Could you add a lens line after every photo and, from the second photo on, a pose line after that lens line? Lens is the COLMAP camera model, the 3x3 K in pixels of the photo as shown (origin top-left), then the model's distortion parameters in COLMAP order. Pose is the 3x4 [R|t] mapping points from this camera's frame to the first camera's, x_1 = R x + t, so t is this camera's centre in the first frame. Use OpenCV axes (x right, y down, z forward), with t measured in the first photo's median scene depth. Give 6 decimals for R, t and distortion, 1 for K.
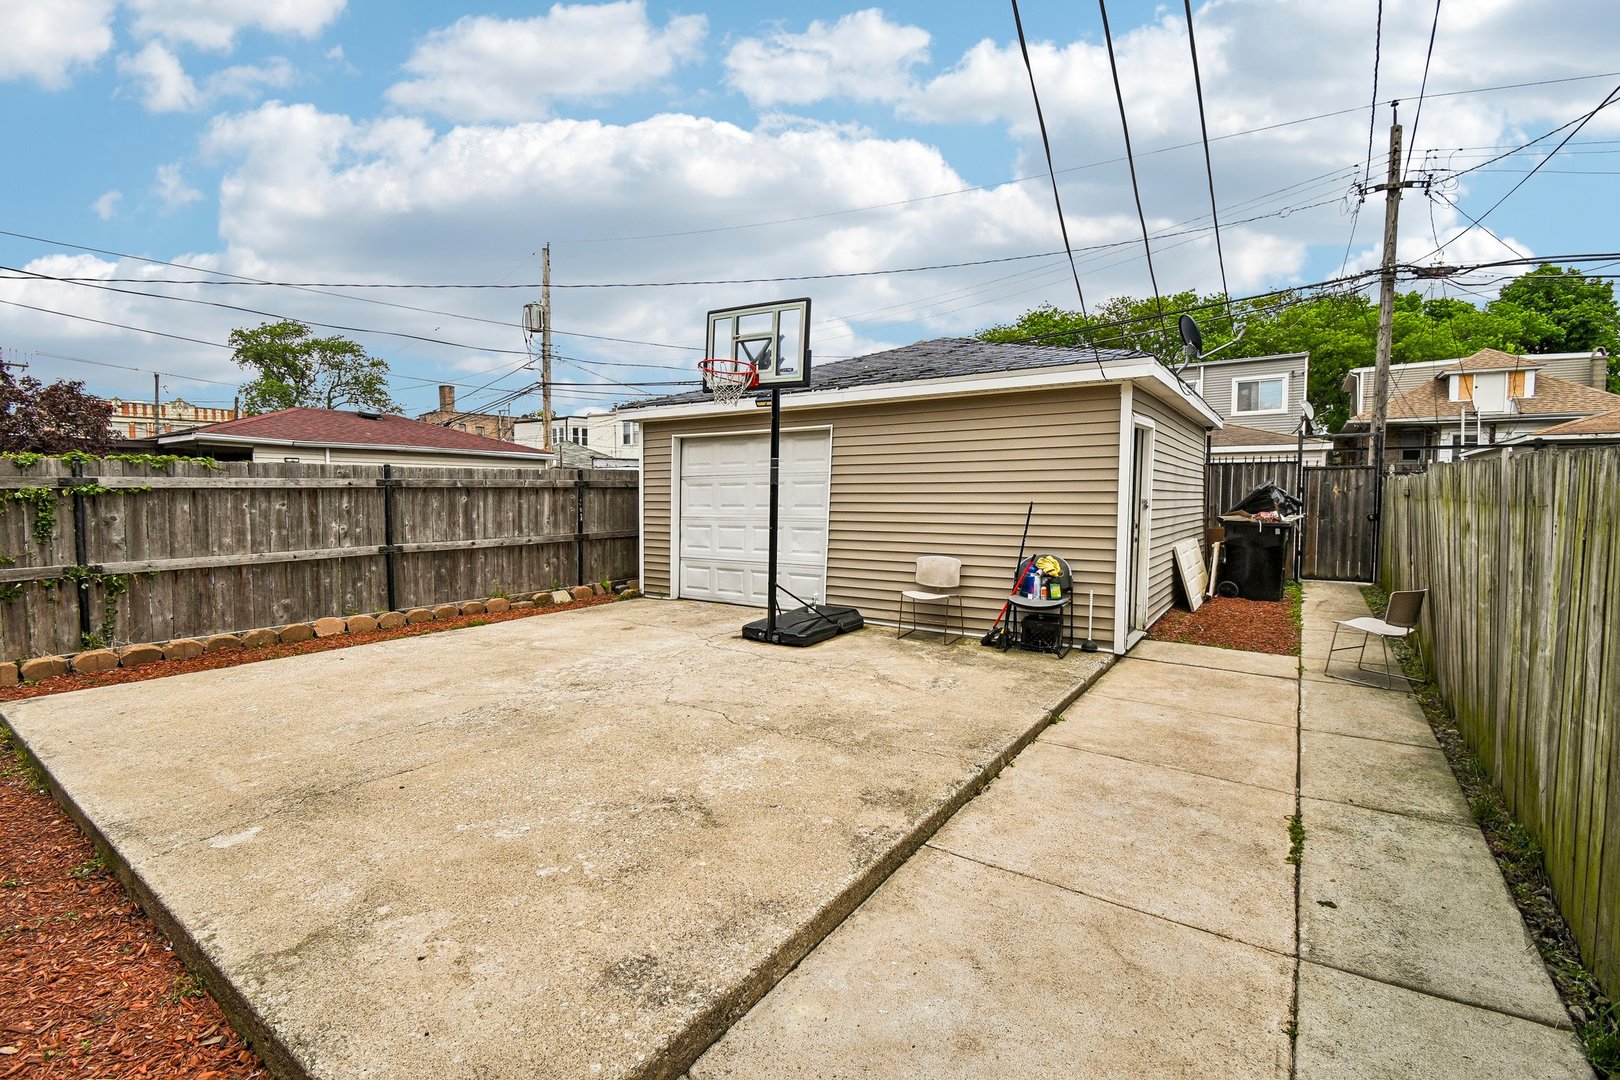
lens RADIAL K [[716.8, 0, 803.1], [0, 716.8, 535.0], [0, 0, 1]] dist [0.021468, -0.027246]
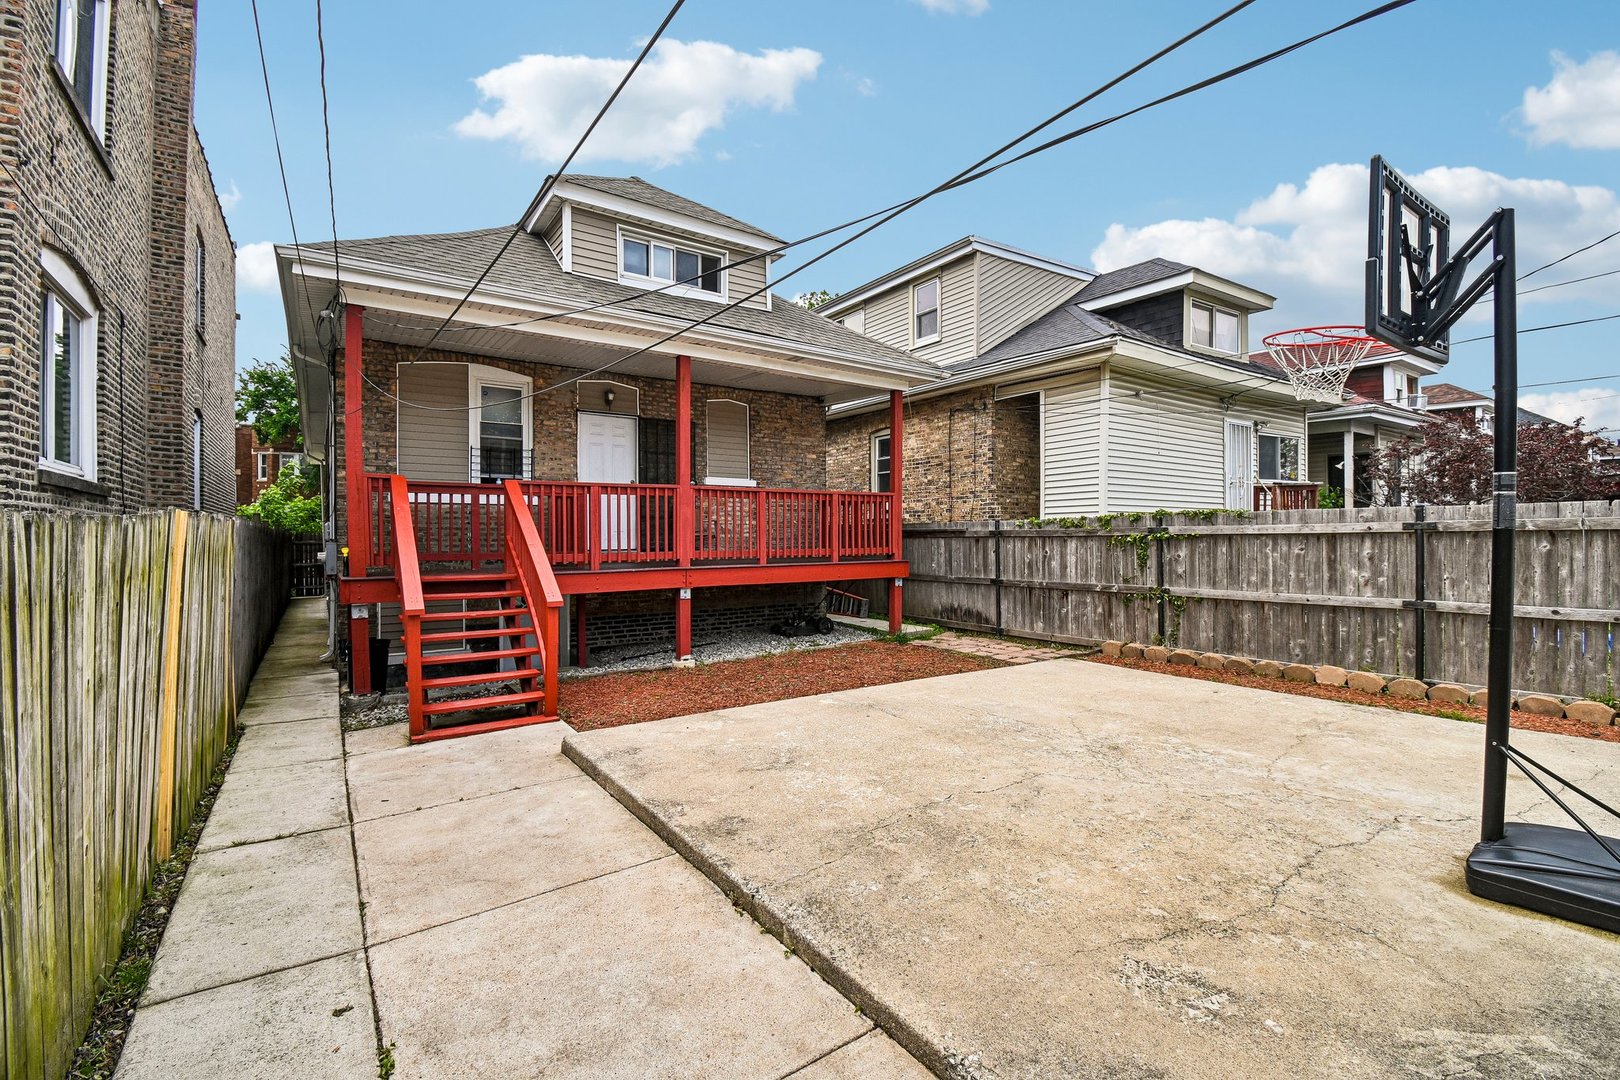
lens RADIAL K [[716.8, 0, 803.1], [0, 716.8, 535.0], [0, 0, 1]] dist [0.021468, -0.027246]
pose [[-0.365151, 0.004164, -0.930939, 0.760986], [-0.047634, 0.998597, 0.023151, -0.076461], [0.929729, 0.052798, -0.364440, 1.030025]]
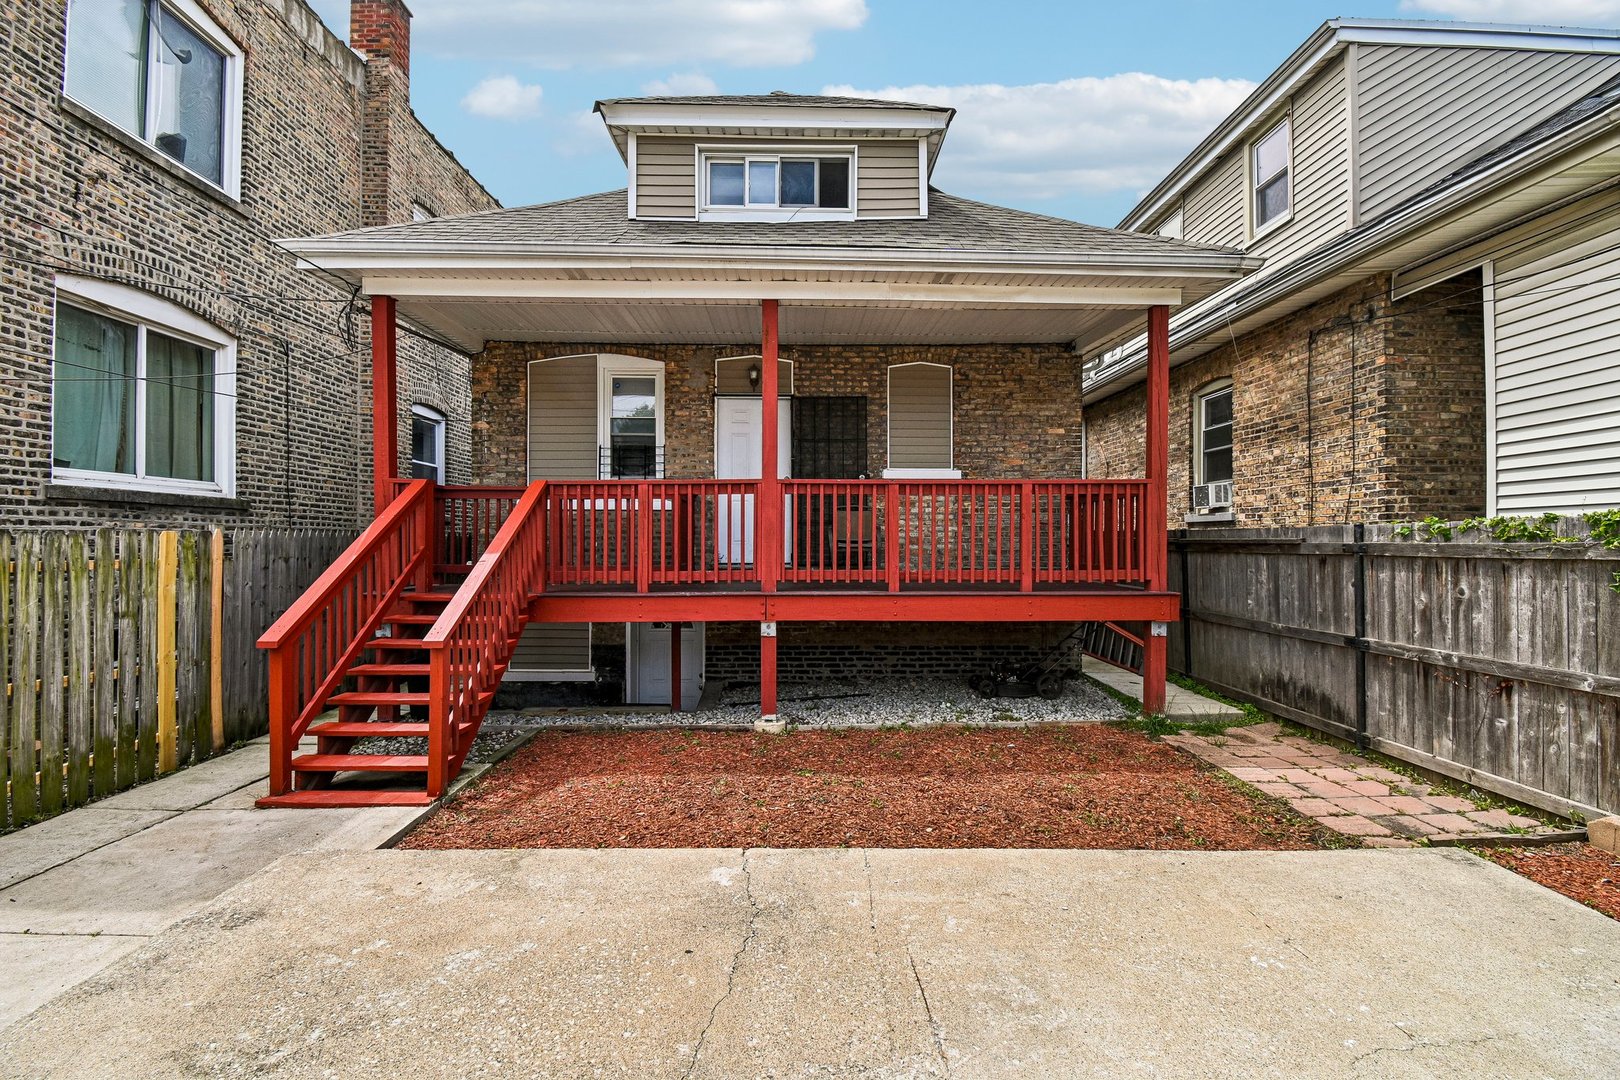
lens RADIAL K [[716.8, 0, 803.1], [0, 716.8, 535.0], [0, 0, 1]] dist [0.021468, -0.027246]
pose [[-0.817070, -0.001338, -0.576538, -0.144588], [-0.031372, 0.998619, 0.042143, -0.101513], [0.575685, 0.052521, -0.815983, 1.201212]]
